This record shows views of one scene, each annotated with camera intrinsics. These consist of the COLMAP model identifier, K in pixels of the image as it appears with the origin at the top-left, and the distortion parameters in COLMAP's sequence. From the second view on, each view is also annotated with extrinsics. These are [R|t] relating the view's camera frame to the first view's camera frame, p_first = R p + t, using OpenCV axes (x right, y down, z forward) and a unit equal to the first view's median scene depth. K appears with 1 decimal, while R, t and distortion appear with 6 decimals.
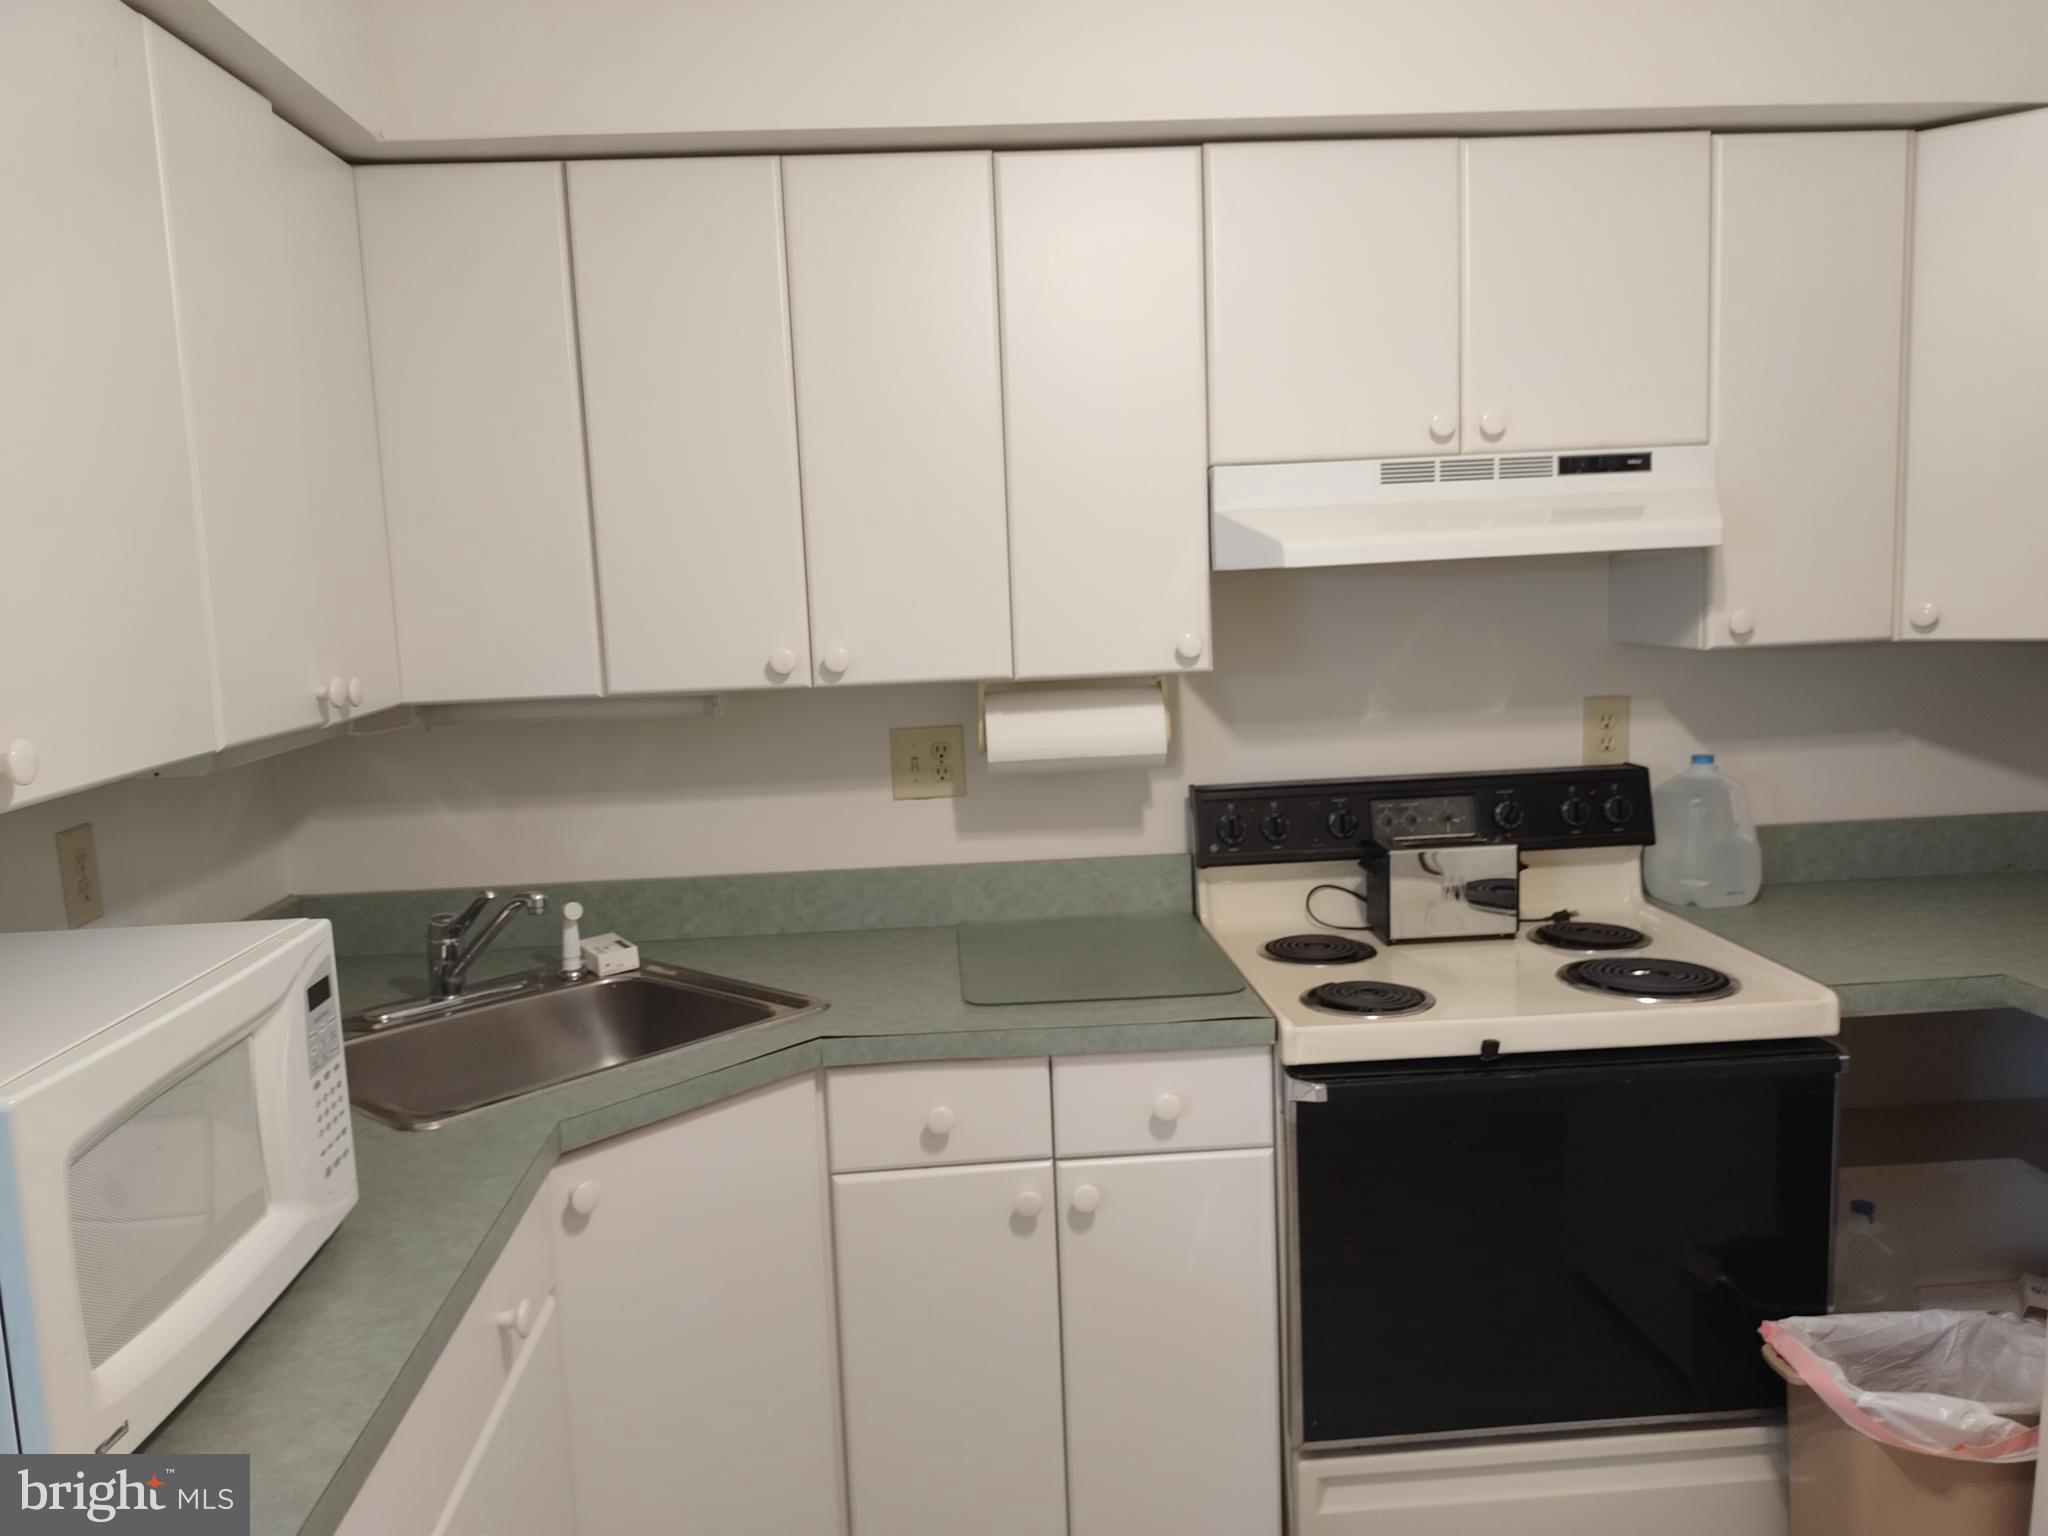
lens RADIAL K [[1523.5, 0, 1015.4], [0, 1523.5, 773.1], [0, 0, 1]] dist [0.076685, -0.118027]
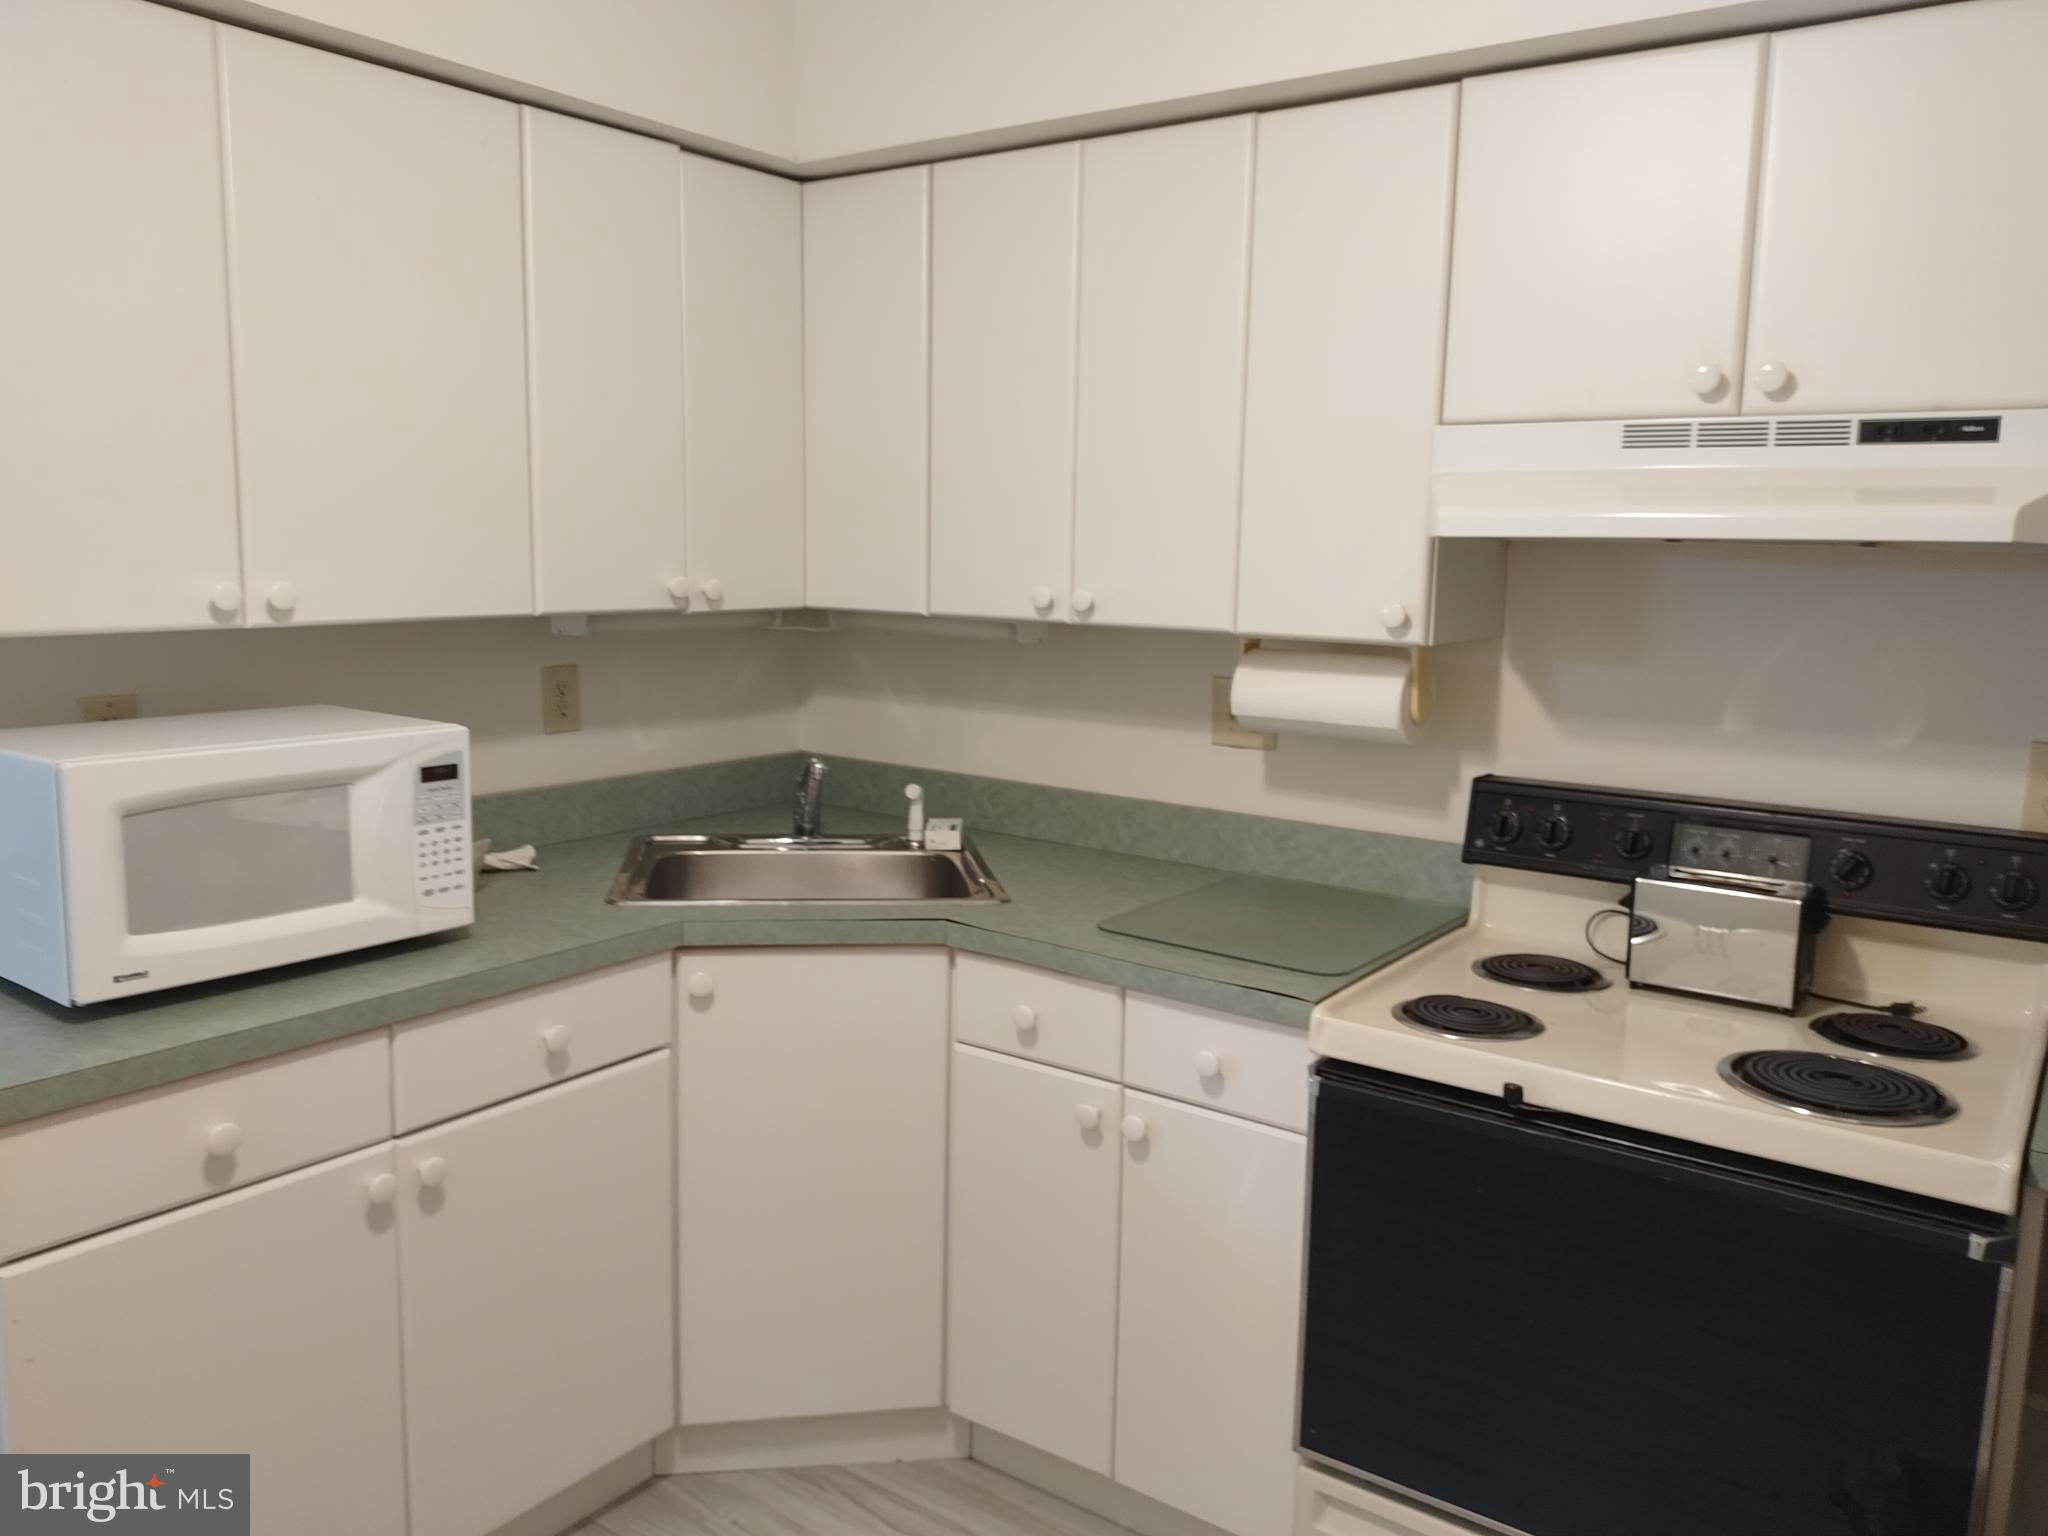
lens RADIAL K [[1523.5, 0, 1010.3], [0, 1523.5, 766.6], [0, 0, 1]] dist [0.076685, -0.118027]
pose [[0.770920, 0.150280, -0.618949, 0.531237], [-0.136586, 0.988166, 0.069804, -0.024747], [0.622115, 0.030726, 0.782323, 0.110345]]
